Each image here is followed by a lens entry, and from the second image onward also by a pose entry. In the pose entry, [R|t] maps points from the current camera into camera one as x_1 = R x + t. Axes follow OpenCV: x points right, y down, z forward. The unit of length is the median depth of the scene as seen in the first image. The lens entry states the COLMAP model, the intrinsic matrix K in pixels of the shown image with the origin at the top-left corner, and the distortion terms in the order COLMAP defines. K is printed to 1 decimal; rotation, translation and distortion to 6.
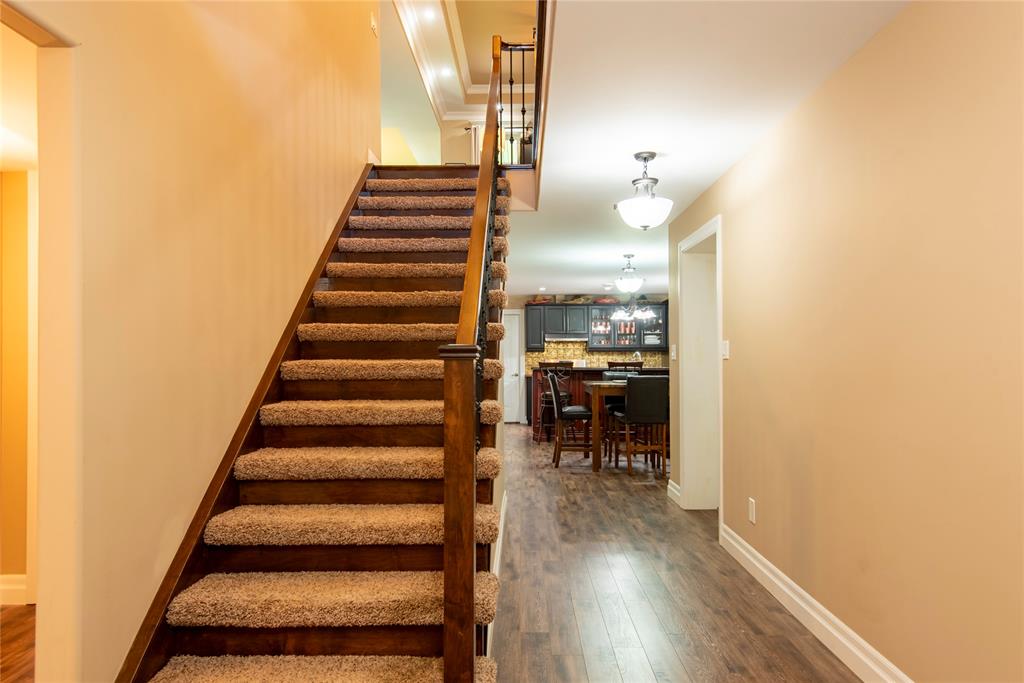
lens RADIAL K [[650.9, 0, 512.4], [0, 650.9, 344.3], [0, 0, 1]] dist [-0.000494, 0.000008]
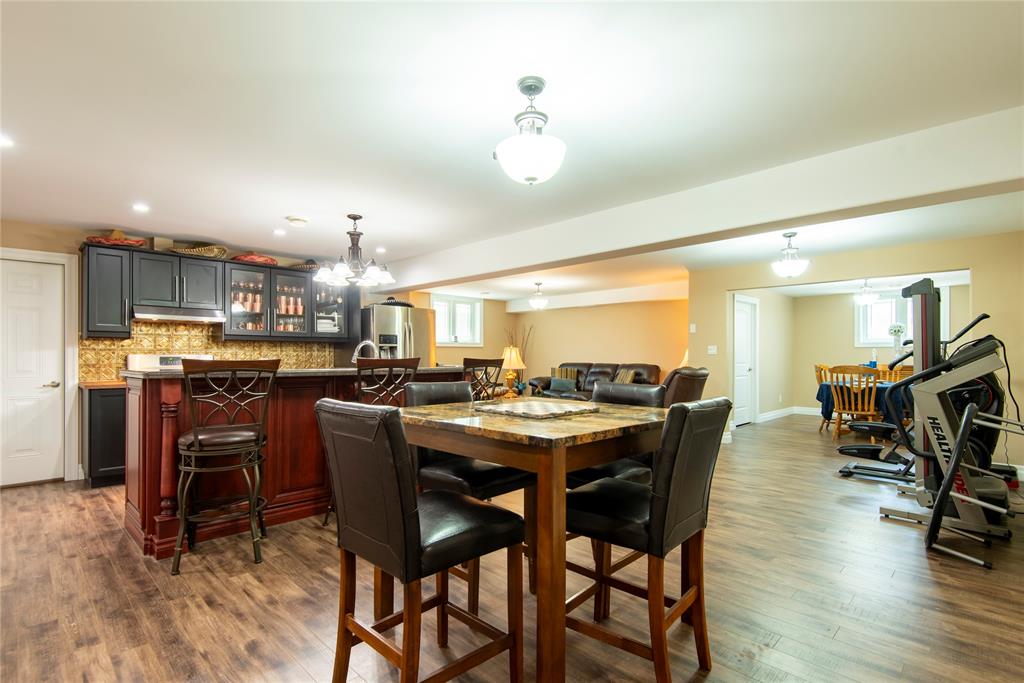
lens RADIAL K [[505.2, 0, 508.7], [0, 505.2, 355.7], [0, 0, 1]] dist [-0.000653, -0.000030]
pose [[0.693973, 0.003432, 0.719993, -0.032193], [-0.018562, 0.999742, 0.013126, 0.013345], [-0.719761, -0.022473, 0.693858, 0.496907]]
